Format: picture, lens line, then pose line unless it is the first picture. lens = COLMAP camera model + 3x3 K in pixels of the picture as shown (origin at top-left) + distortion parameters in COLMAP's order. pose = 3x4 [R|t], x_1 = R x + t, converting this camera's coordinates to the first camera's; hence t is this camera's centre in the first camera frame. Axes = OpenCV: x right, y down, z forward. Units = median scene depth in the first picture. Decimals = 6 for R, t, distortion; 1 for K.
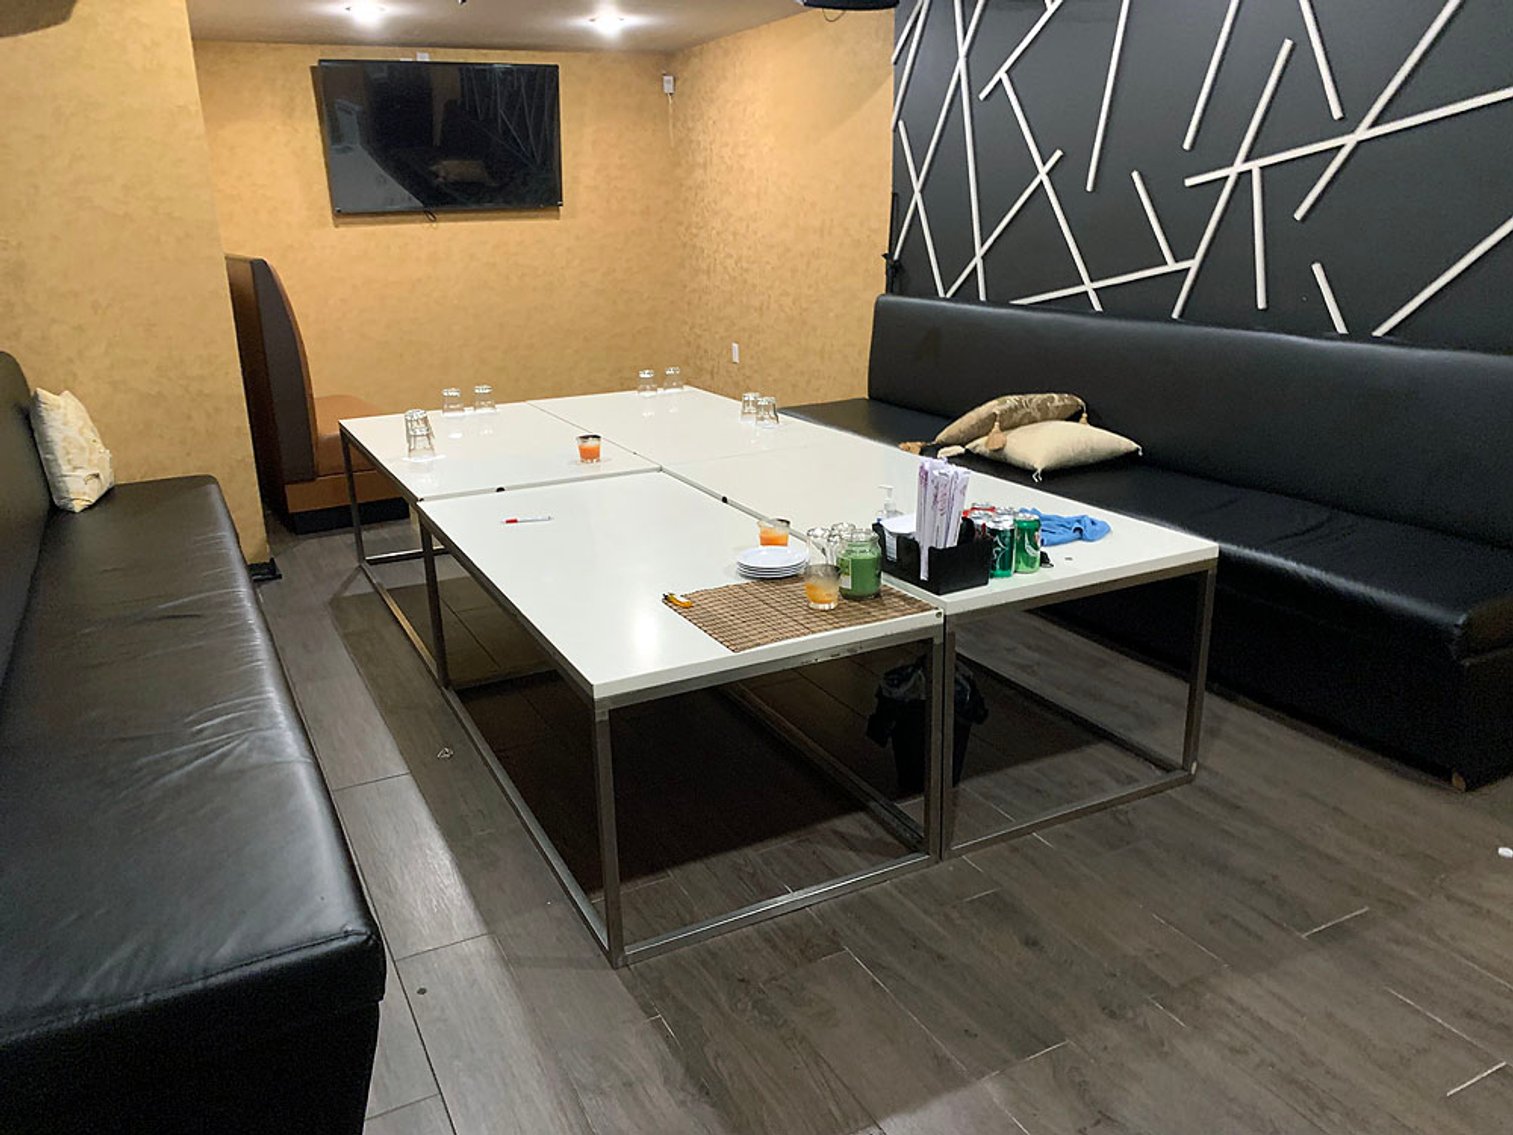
lens RADIAL K [[1163.0, 0, 714.8], [0, 1163.0, 600.8], [0, 0, 1]] dist [0.073065, -0.004459]
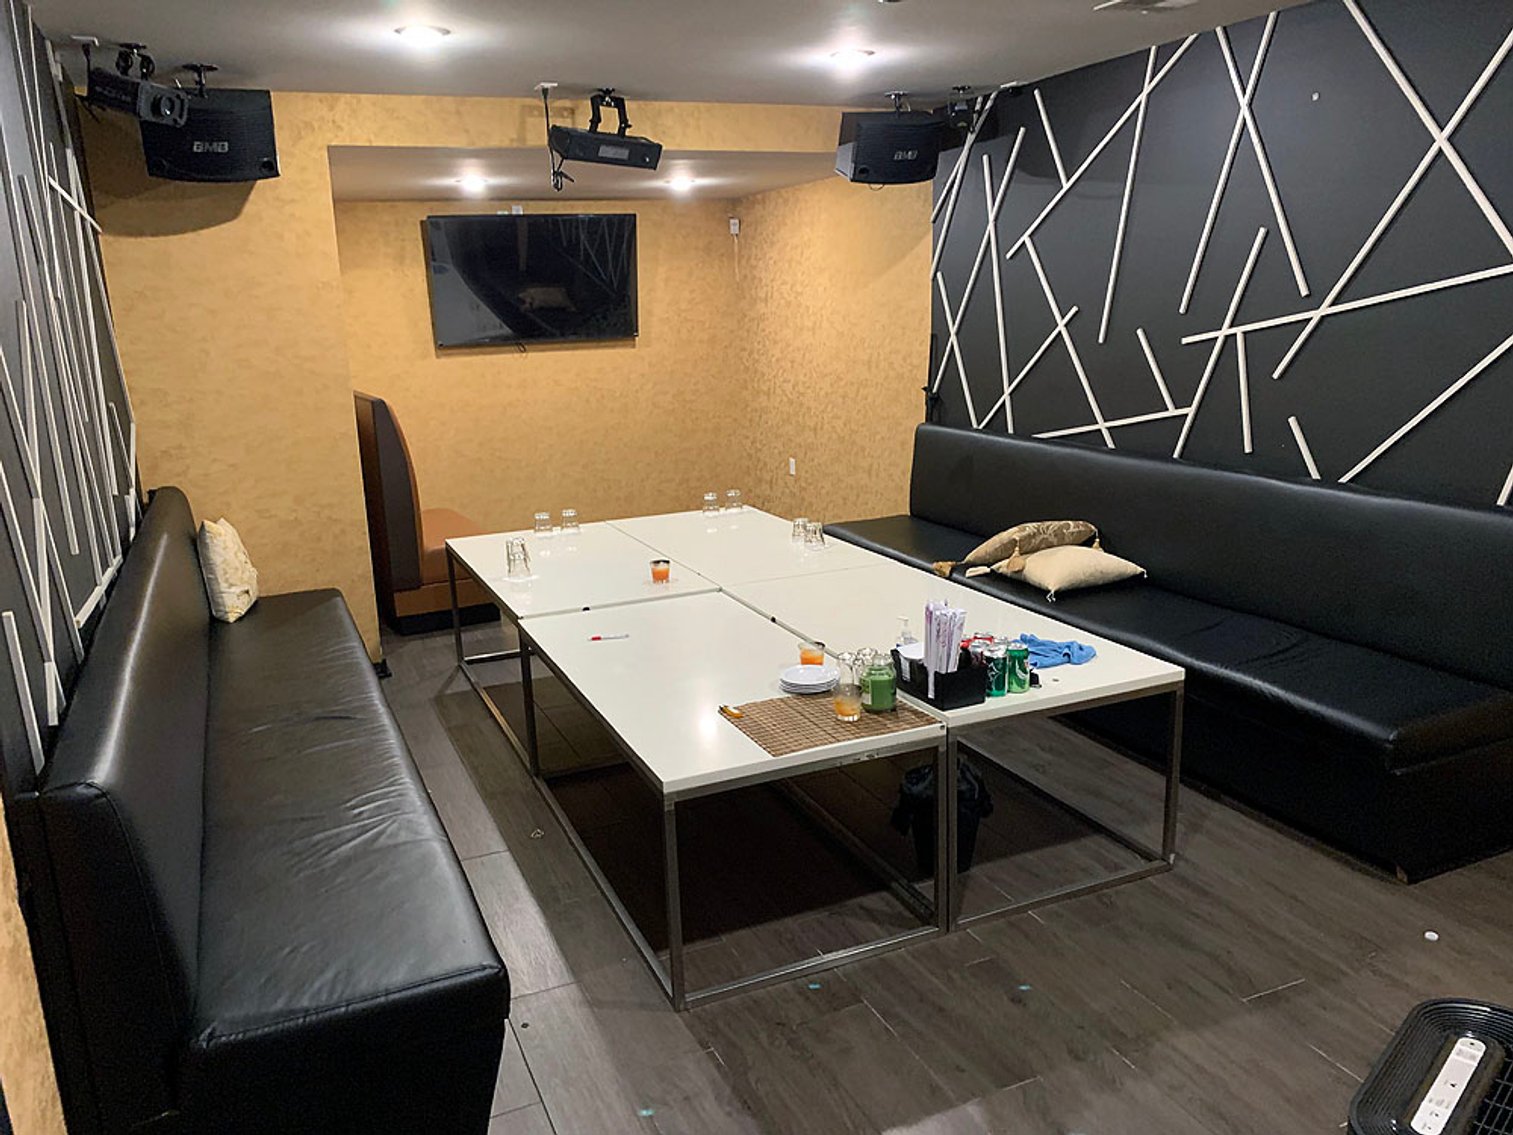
lens RADIAL K [[1163.0, 0, 714.8], [0, 1163.0, 600.8], [0, 0, 1]] dist [0.073065, -0.004459]
pose [[0.998417, 0.005330, -0.055988, 0.016724], [-0.009184, 0.997588, -0.068797, -0.028169], [0.055486, 0.069202, 0.996058, -0.207384]]
